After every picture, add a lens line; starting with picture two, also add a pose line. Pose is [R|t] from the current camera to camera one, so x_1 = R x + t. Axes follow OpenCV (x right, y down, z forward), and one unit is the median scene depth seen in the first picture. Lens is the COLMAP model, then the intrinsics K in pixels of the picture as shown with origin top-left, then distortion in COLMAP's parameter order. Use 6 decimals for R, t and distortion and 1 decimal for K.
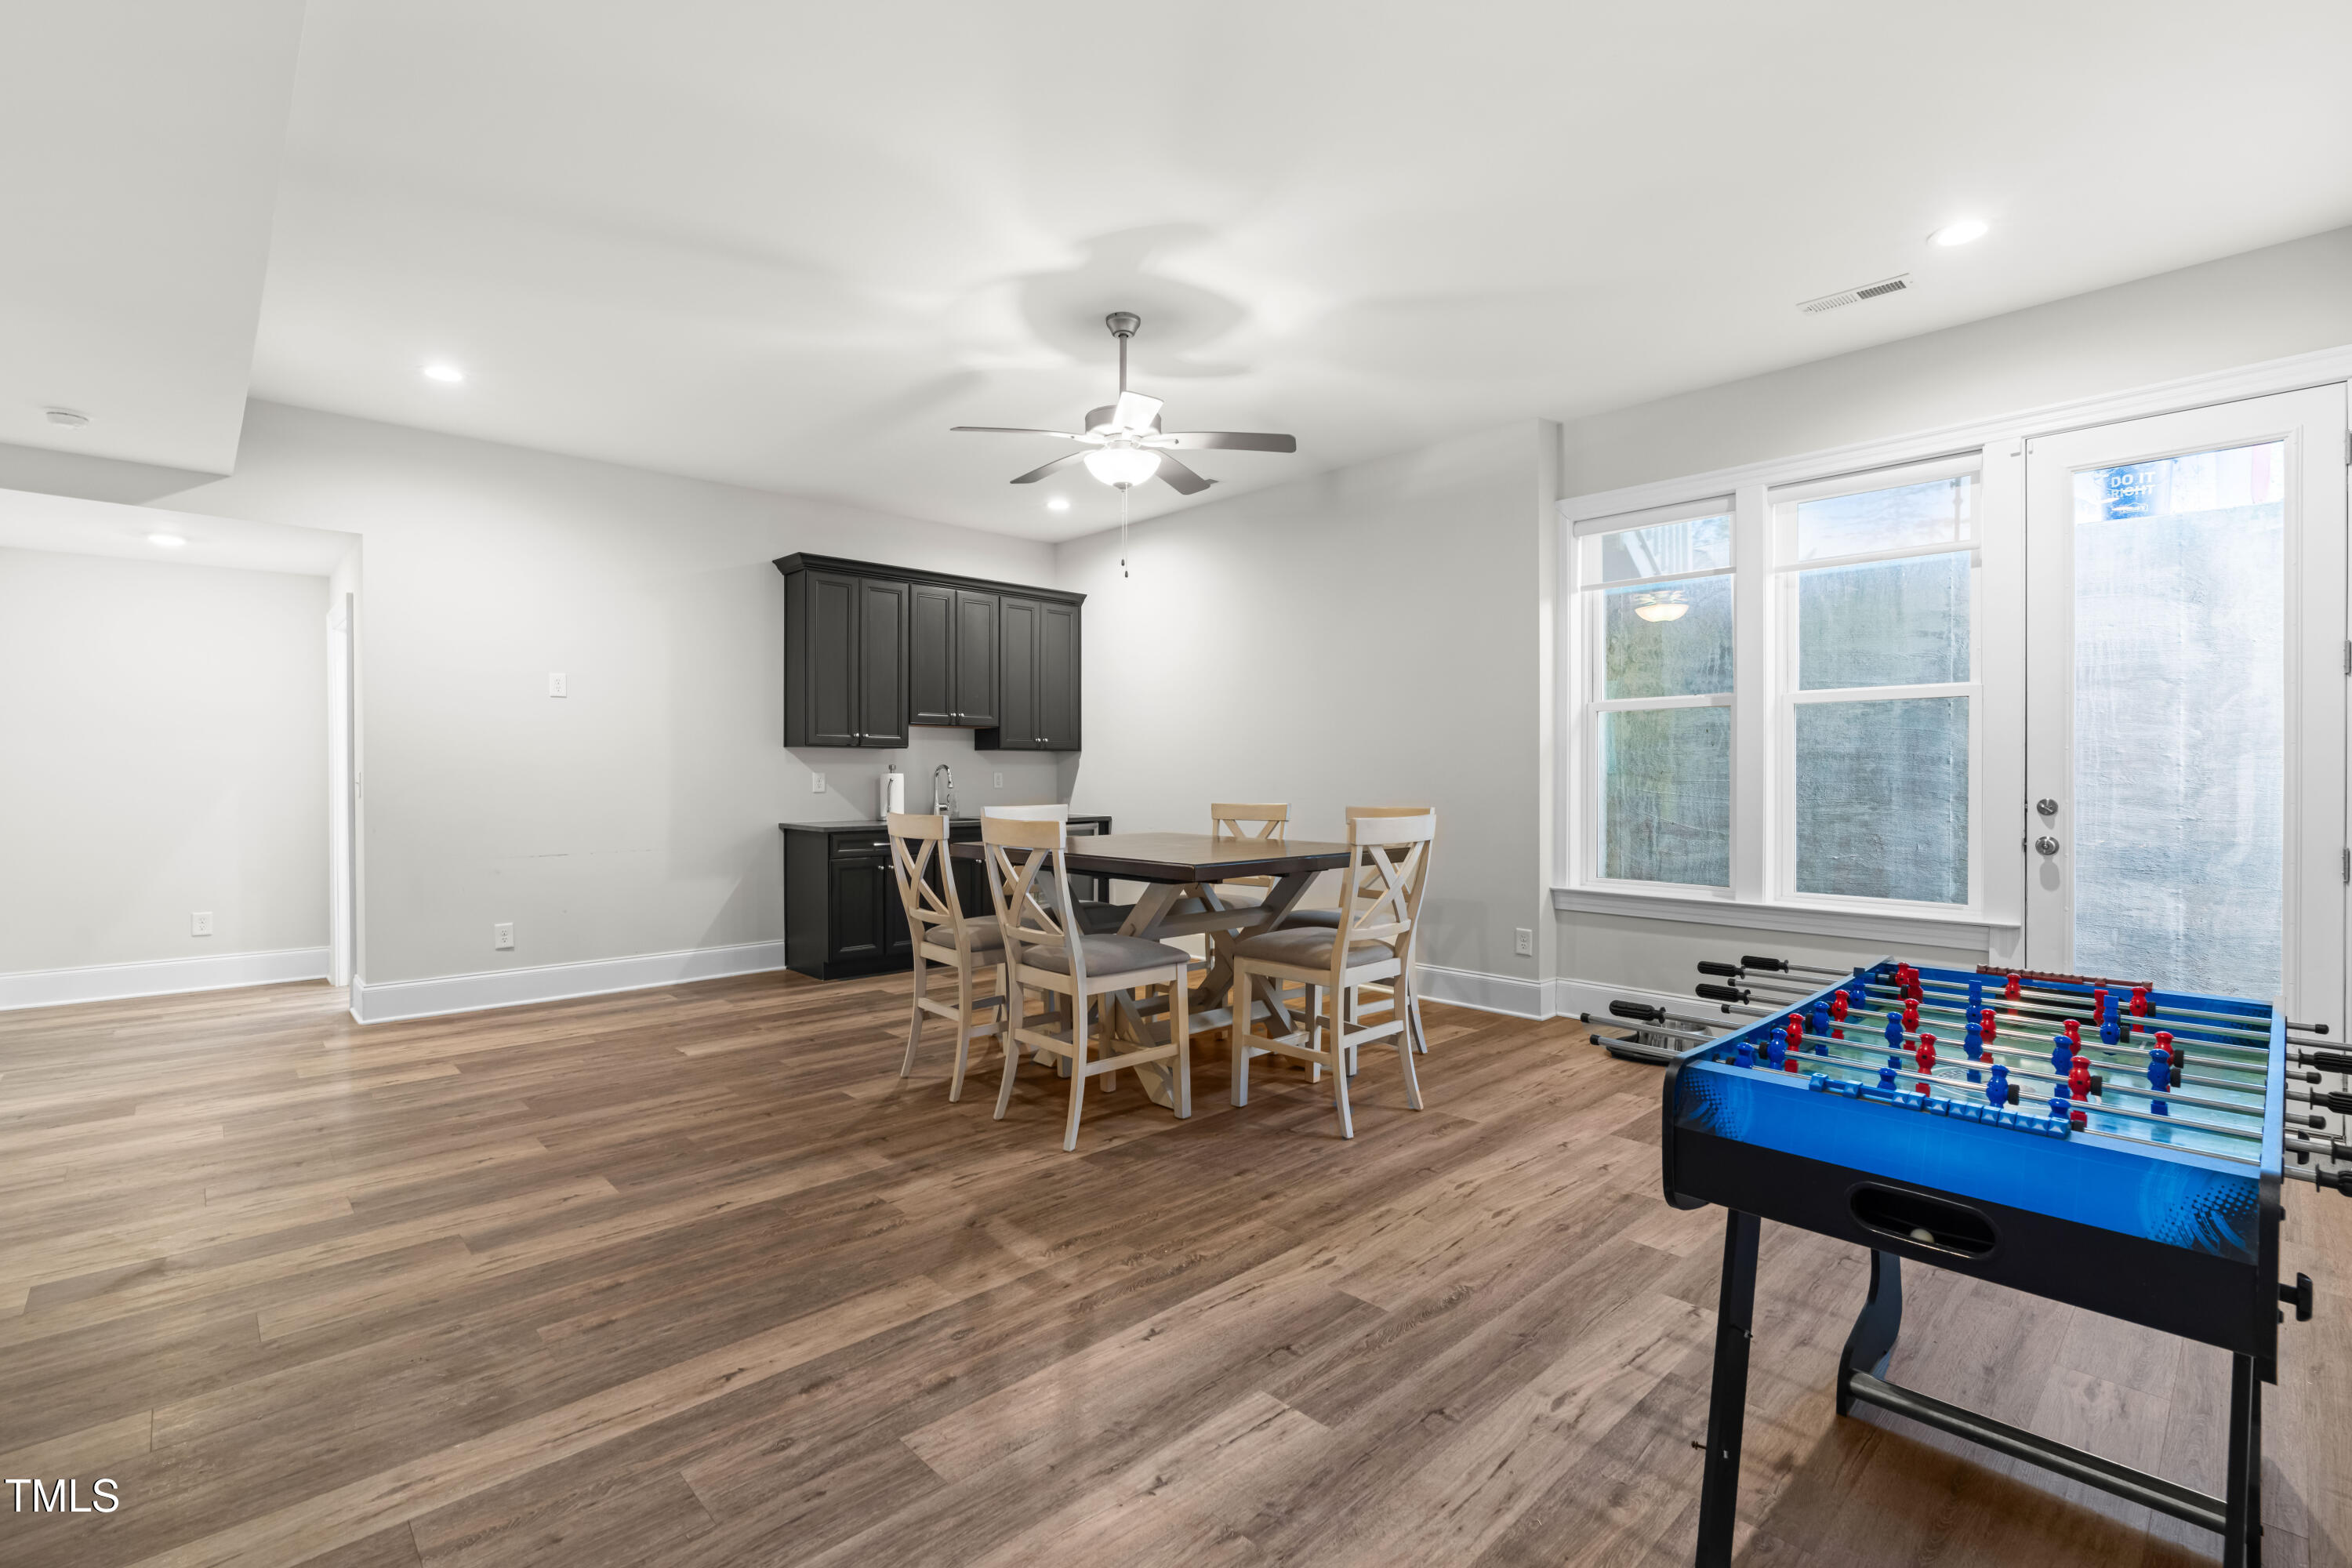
lens RADIAL K [[1056.9, 0, 1178.0], [0, 1056.9, 782.9], [0, 0, 1]] dist [-0.002216, -0.000346]
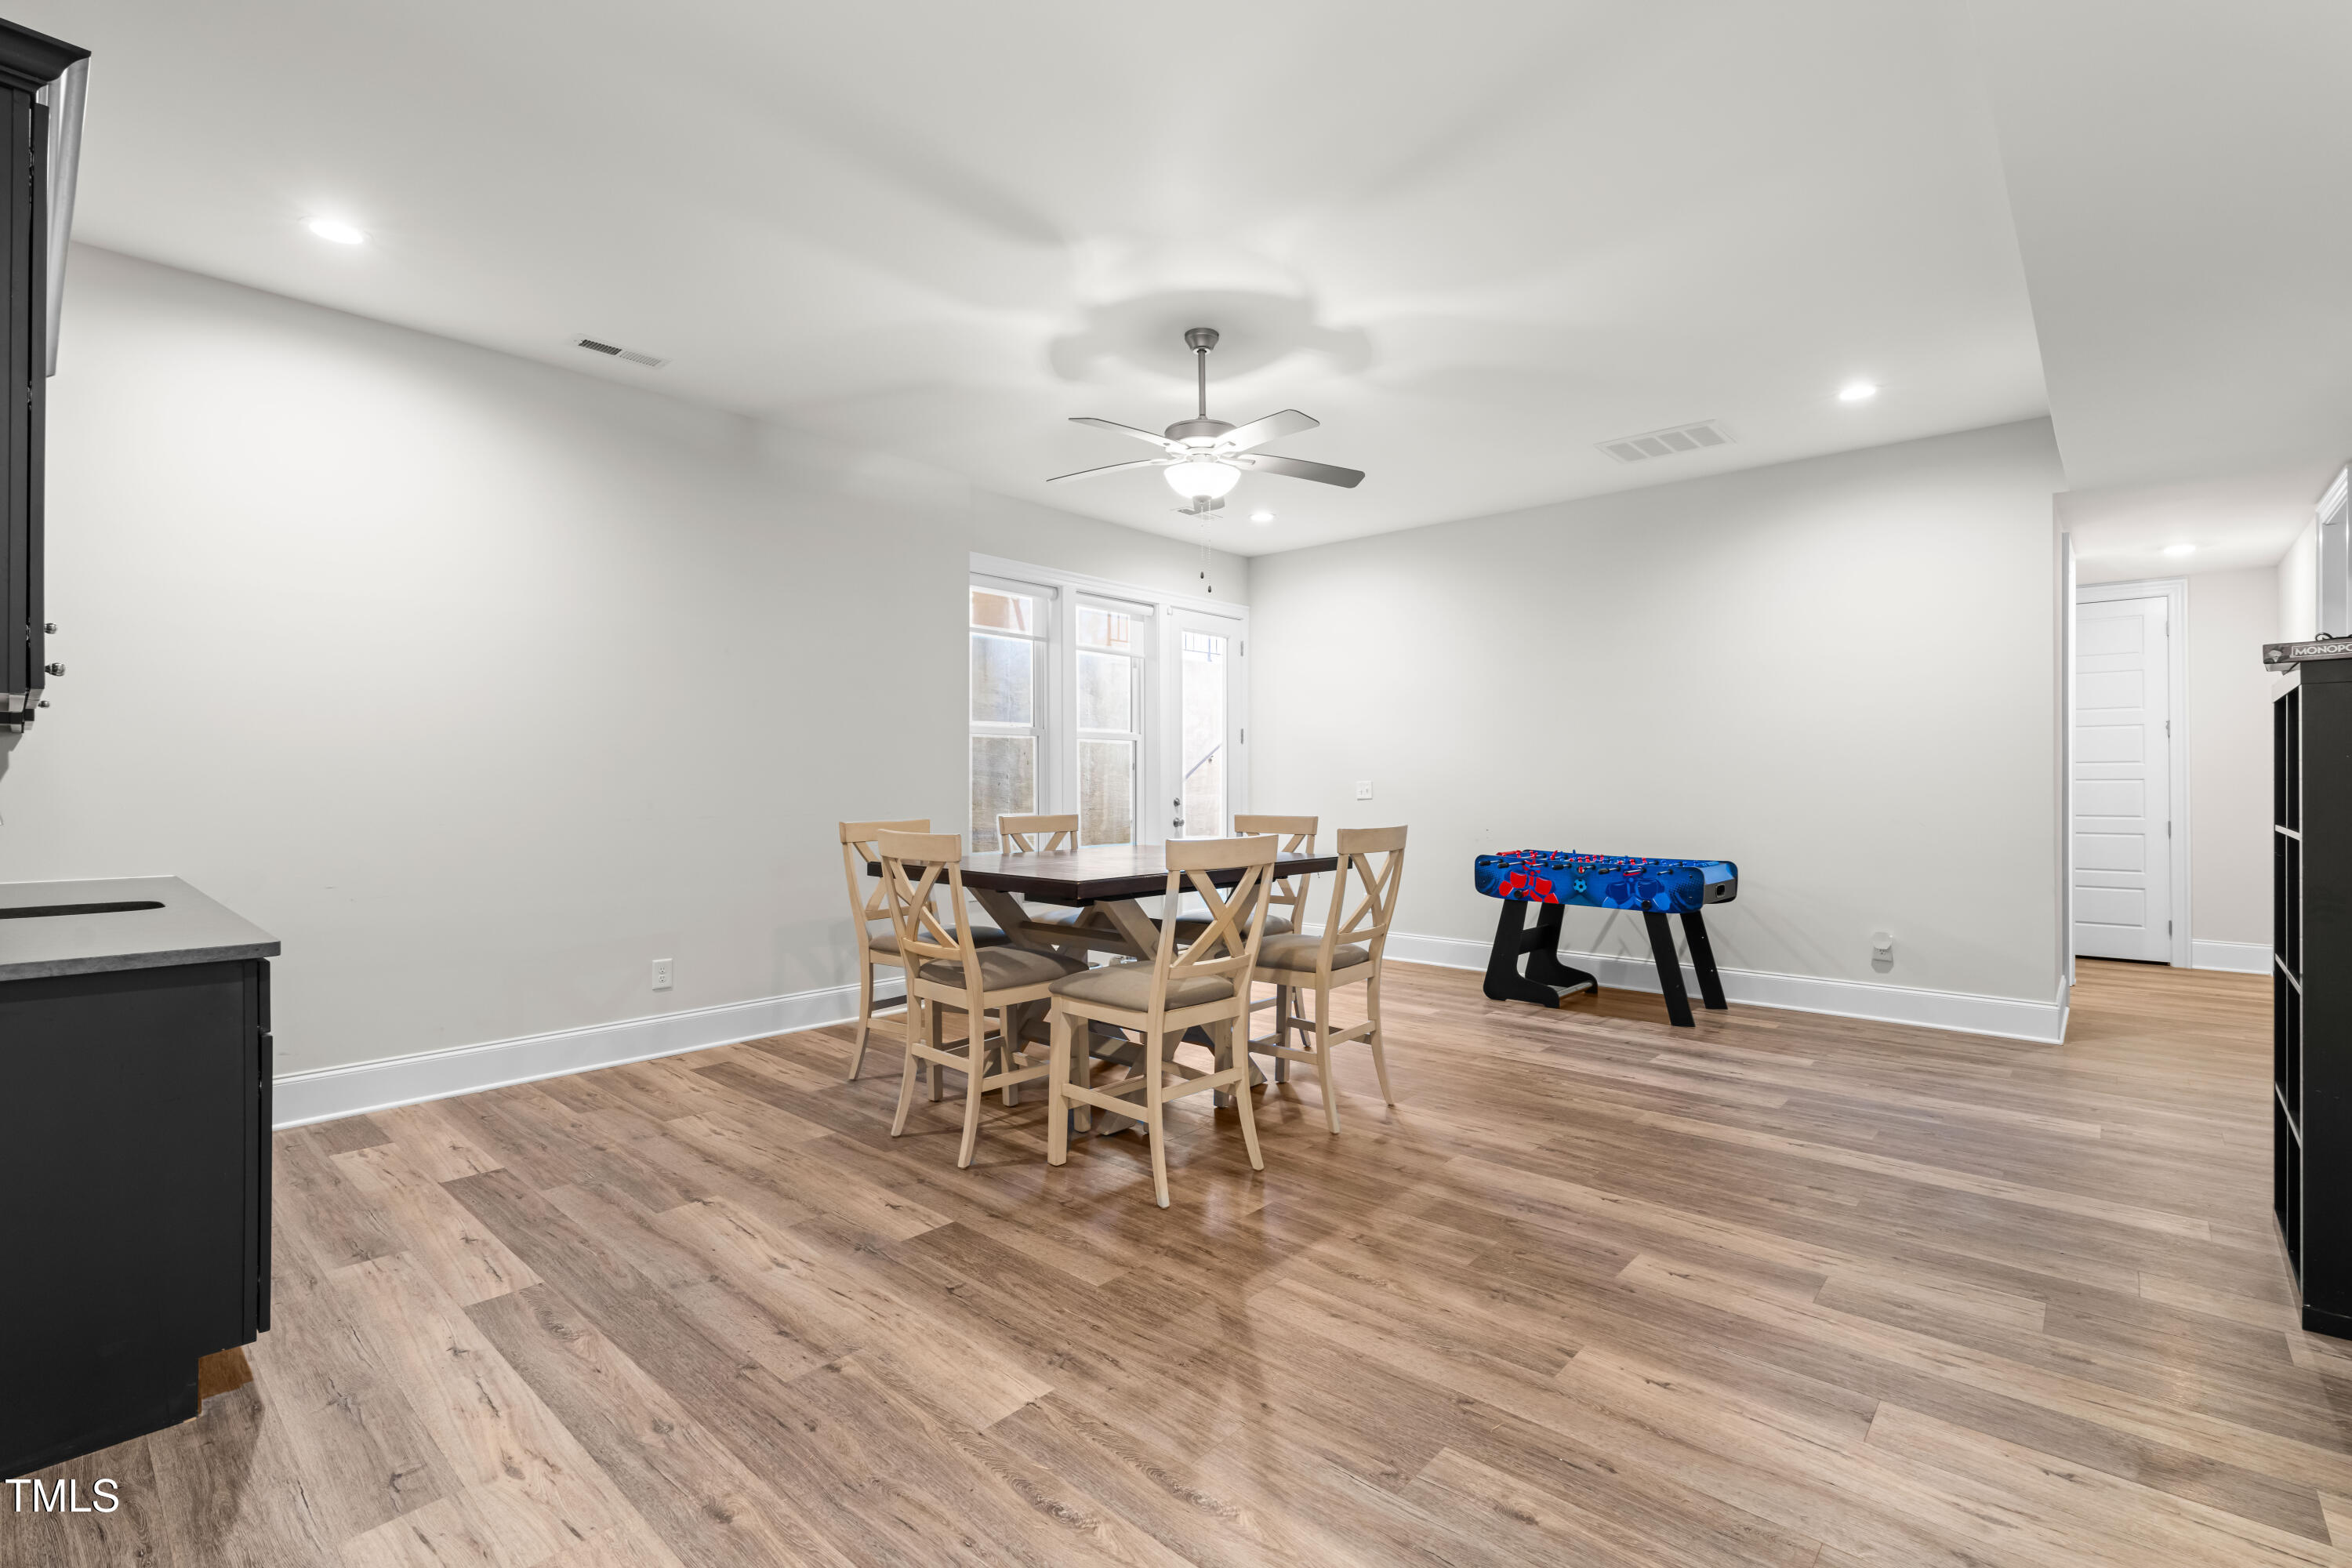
lens RADIAL K [[1056.9, 0, 1176.5], [0, 1056.9, 784.1], [0, 0, 1]] dist [-0.002216, -0.000346]
pose [[-0.084210, 0.000879, 0.996448, -1.338448], [0.005025, 0.999987, -0.000457, -0.012515], [-0.996435, 0.004969, -0.084213, 1.411478]]
